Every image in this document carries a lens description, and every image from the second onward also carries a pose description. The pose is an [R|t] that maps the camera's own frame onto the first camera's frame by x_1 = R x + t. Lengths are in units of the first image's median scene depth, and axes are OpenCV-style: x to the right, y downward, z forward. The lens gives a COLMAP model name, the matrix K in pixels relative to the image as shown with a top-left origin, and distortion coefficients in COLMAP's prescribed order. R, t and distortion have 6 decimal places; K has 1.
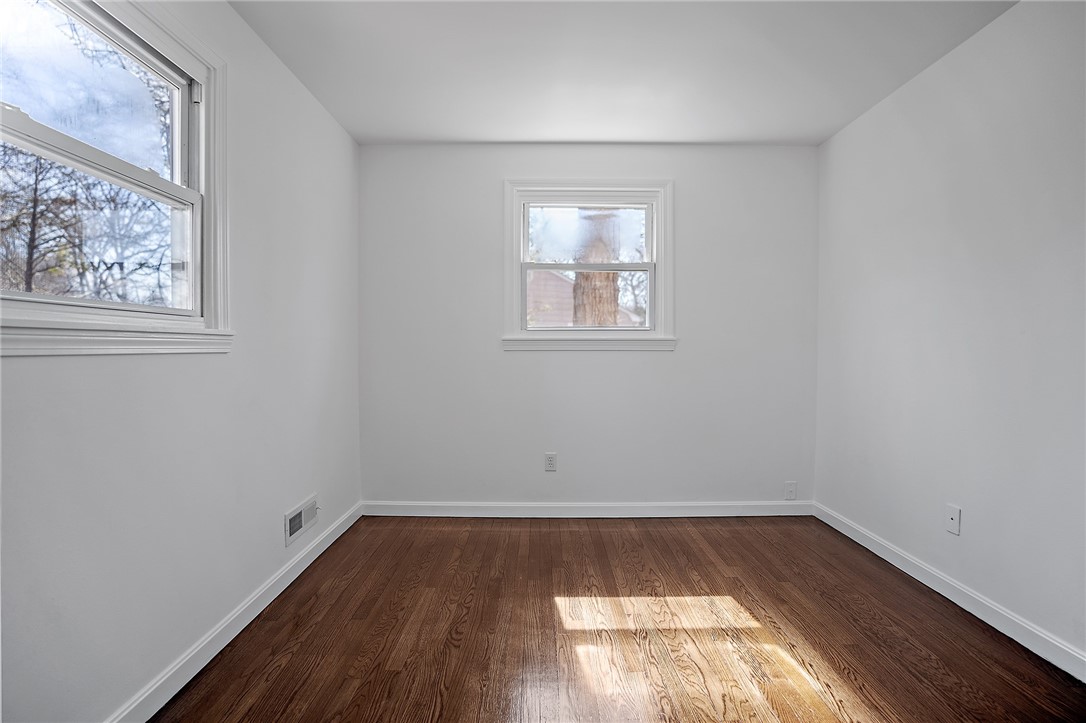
lens RADIAL K [[539.2, 0, 539.8], [0, 539.2, 368.8], [0, 0, 1]] dist [-0.083121, 0.045309]
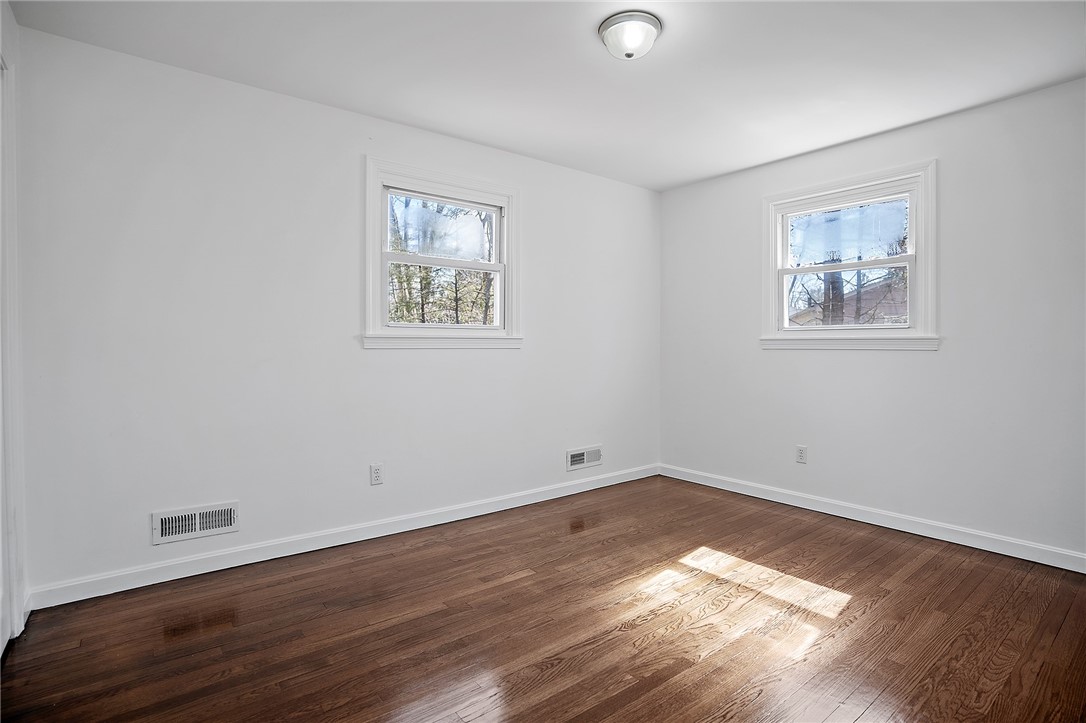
lens RADIAL K [[539.2, 0, 539.8], [0, 539.2, 368.8], [0, 0, 1]] dist [-0.083121, 0.045309]
pose [[0.620541, 0.033373, -0.783463, 0.747066], [-0.032611, 0.999328, 0.016739, 0.005197], [0.783495, 0.015162, 0.621212, -0.078702]]
